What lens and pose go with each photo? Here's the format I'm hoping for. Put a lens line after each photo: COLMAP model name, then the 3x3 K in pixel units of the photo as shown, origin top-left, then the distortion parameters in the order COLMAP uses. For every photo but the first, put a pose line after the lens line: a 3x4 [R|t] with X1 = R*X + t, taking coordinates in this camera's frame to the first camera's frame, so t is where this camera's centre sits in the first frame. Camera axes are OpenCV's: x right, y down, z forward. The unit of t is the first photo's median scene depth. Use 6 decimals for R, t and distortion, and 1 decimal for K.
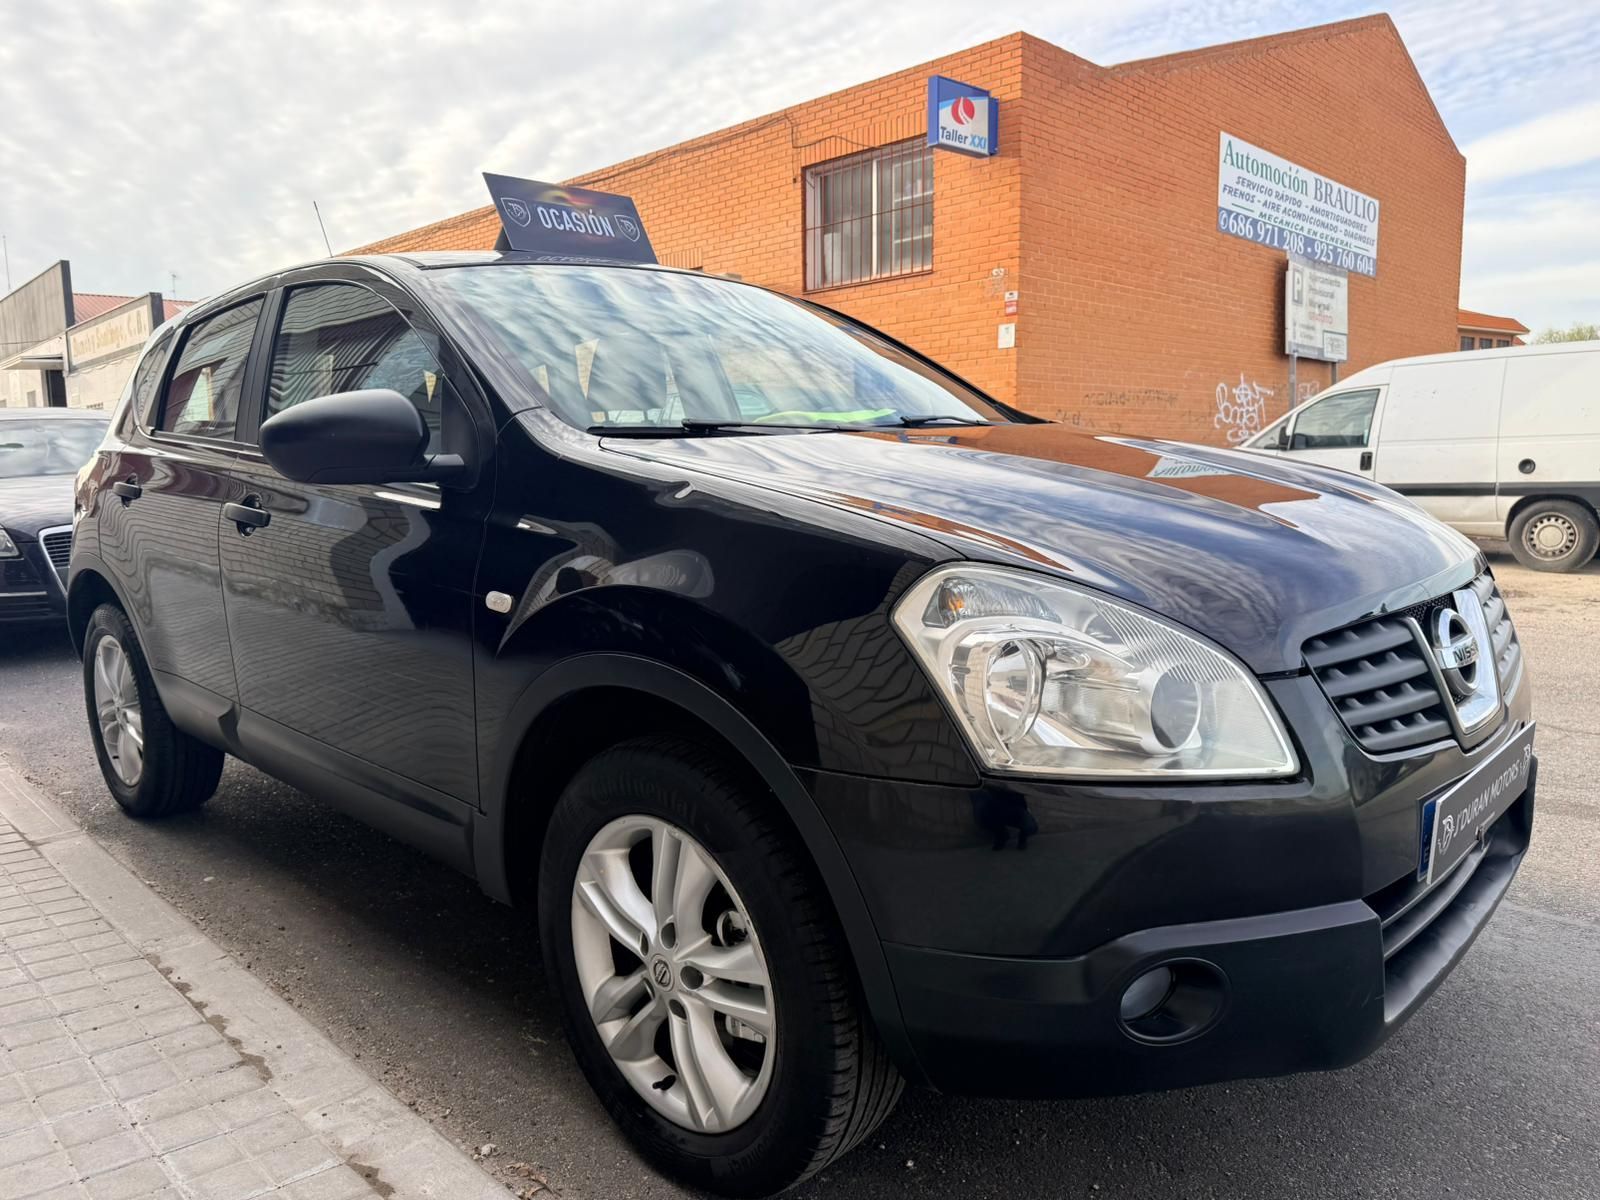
lens RADIAL K [[1152.9, 0, 800.0], [0, 1152.9, 600.0], [0, 0, 1]] dist [0.007092, 0.000063]
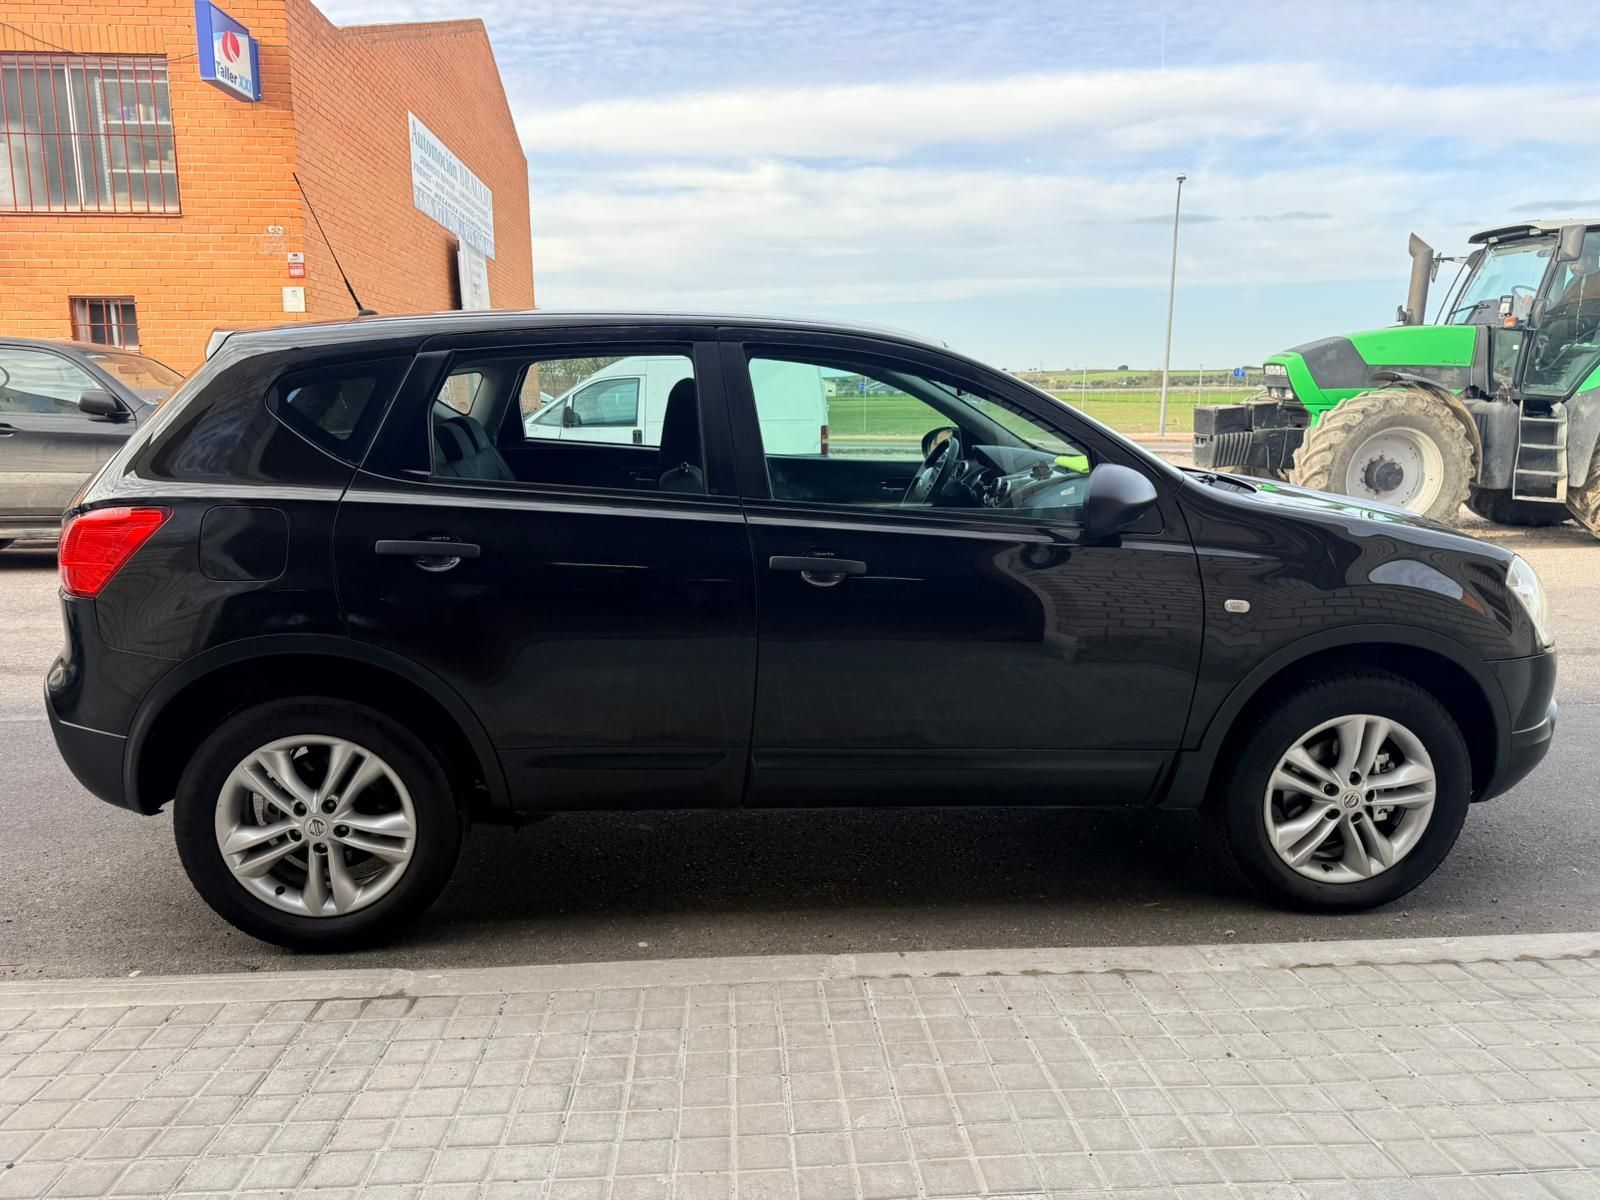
lens RADIAL K [[1124.6, 0, 795.7], [0, 1124.6, 595.4], [0, 0, 1]] dist [0.044159, -0.044899]
pose [[0.644724, -0.116708, 0.755453, -0.295380], [0.080001, 0.993151, 0.085154, -0.032136], [-0.760217, 0.005537, 0.649645, 0.075080]]
